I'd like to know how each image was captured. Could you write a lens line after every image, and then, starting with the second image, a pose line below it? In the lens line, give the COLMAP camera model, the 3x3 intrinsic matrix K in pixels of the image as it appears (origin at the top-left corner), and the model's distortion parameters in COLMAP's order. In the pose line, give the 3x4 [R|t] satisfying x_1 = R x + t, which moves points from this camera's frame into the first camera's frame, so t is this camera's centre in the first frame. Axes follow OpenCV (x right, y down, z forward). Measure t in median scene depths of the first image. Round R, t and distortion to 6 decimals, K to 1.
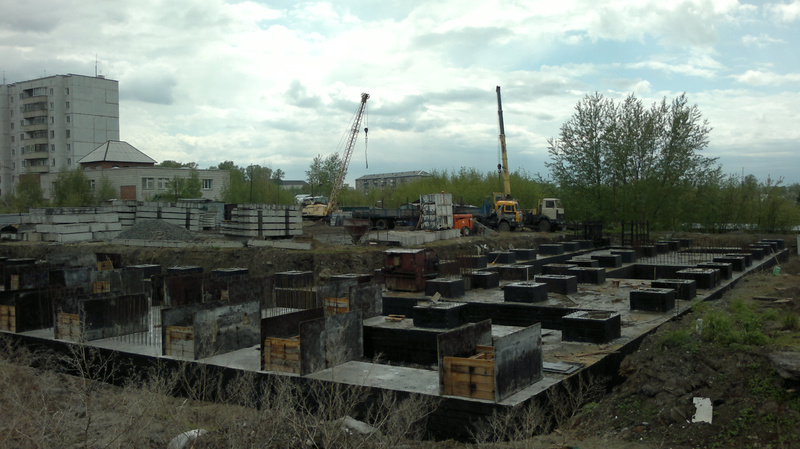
lens RADIAL K [[757.8, 0, 394.5], [0, 757.8, 220.8], [0, 0, 1]] dist [-0.040672, 0.000000]
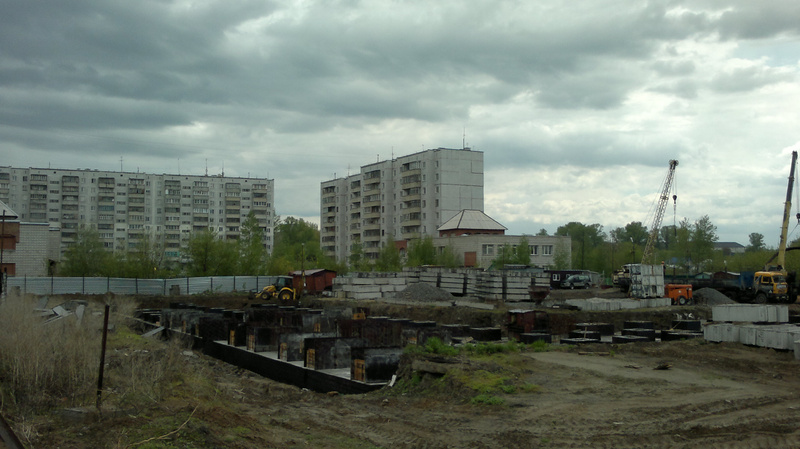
lens RADIAL K [[834.4, 0, 396.0], [0, 834.4, 224.6], [0, 0, 1]] dist [-0.006623, 0.000000]
pose [[0.867122, -0.012498, -0.497939, 0.274956], [-0.024451, 0.997412, -0.067613, -0.002928], [0.497495, 0.070803, 0.864572, -0.172401]]
